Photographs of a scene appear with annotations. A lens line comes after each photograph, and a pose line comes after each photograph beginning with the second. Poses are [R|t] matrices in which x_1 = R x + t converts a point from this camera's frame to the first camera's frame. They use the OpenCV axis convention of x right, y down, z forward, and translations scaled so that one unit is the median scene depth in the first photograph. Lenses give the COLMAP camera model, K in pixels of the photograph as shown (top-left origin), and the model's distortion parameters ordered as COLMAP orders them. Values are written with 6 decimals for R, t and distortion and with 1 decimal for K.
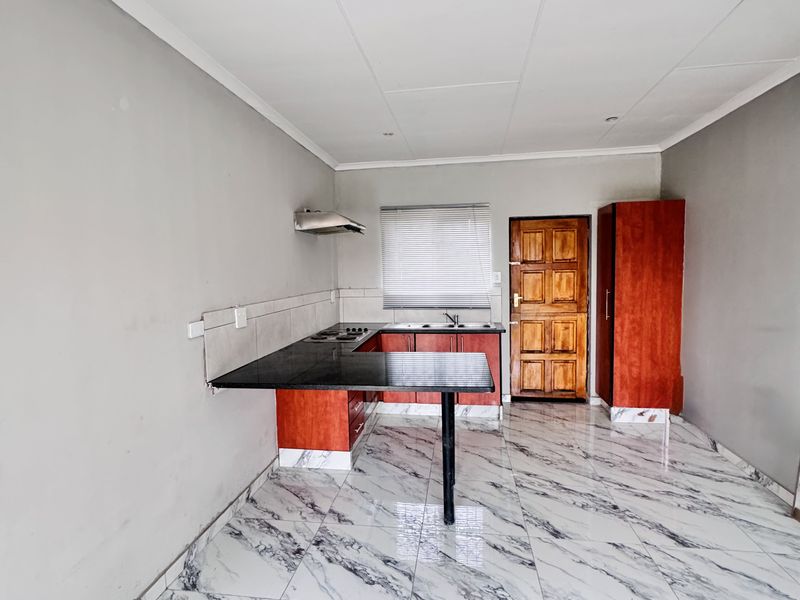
lens RADIAL K [[433.0, 0, 401.7], [0, 433.0, 293.8], [0, 0, 1]] dist [0.012473, 0.006960]
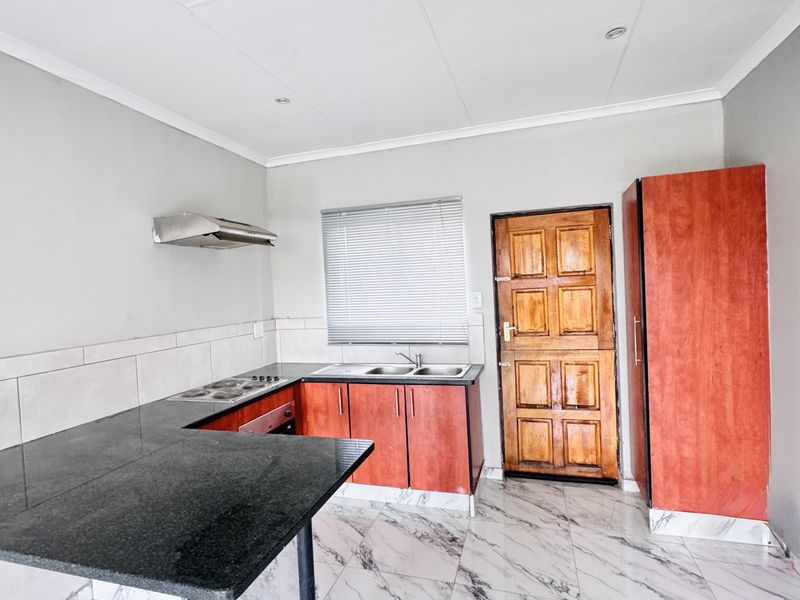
lens RADIAL K [[433.0, 0, 400.2], [0, 433.0, 295.5], [0, 0, 1]] dist [0.012473, 0.006960]
pose [[0.987839, -0.024357, -0.153560, 0.216773], [0.018775, 0.999113, -0.037695, -0.021705], [0.154342, 0.034353, 0.987420, 0.298839]]
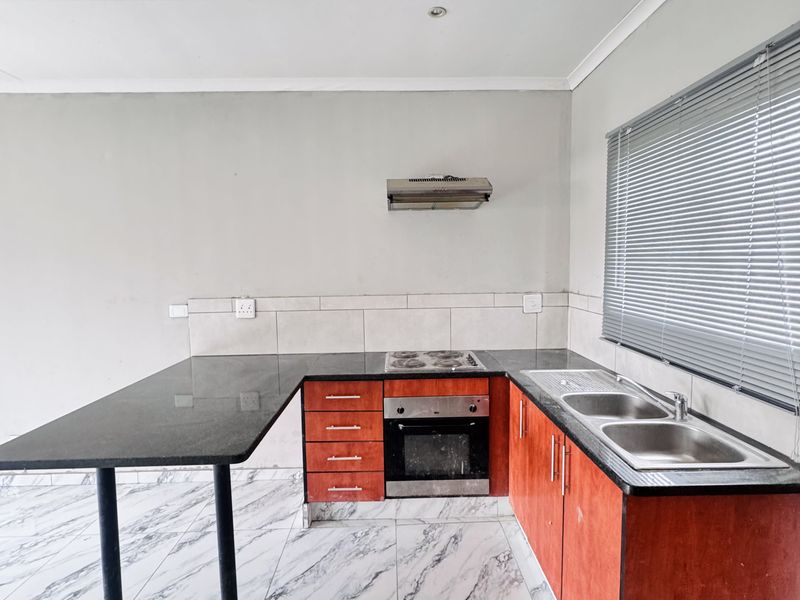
lens RADIAL K [[433.0, 0, 402.0], [0, 433.0, 296.7], [0, 0, 1]] dist [0.012473, 0.006960]
pose [[0.166209, 0.096865, -0.981321, 0.448757], [-0.046406, 0.994829, 0.090339, -0.054022], [0.984998, 0.030524, 0.169845, 0.745919]]
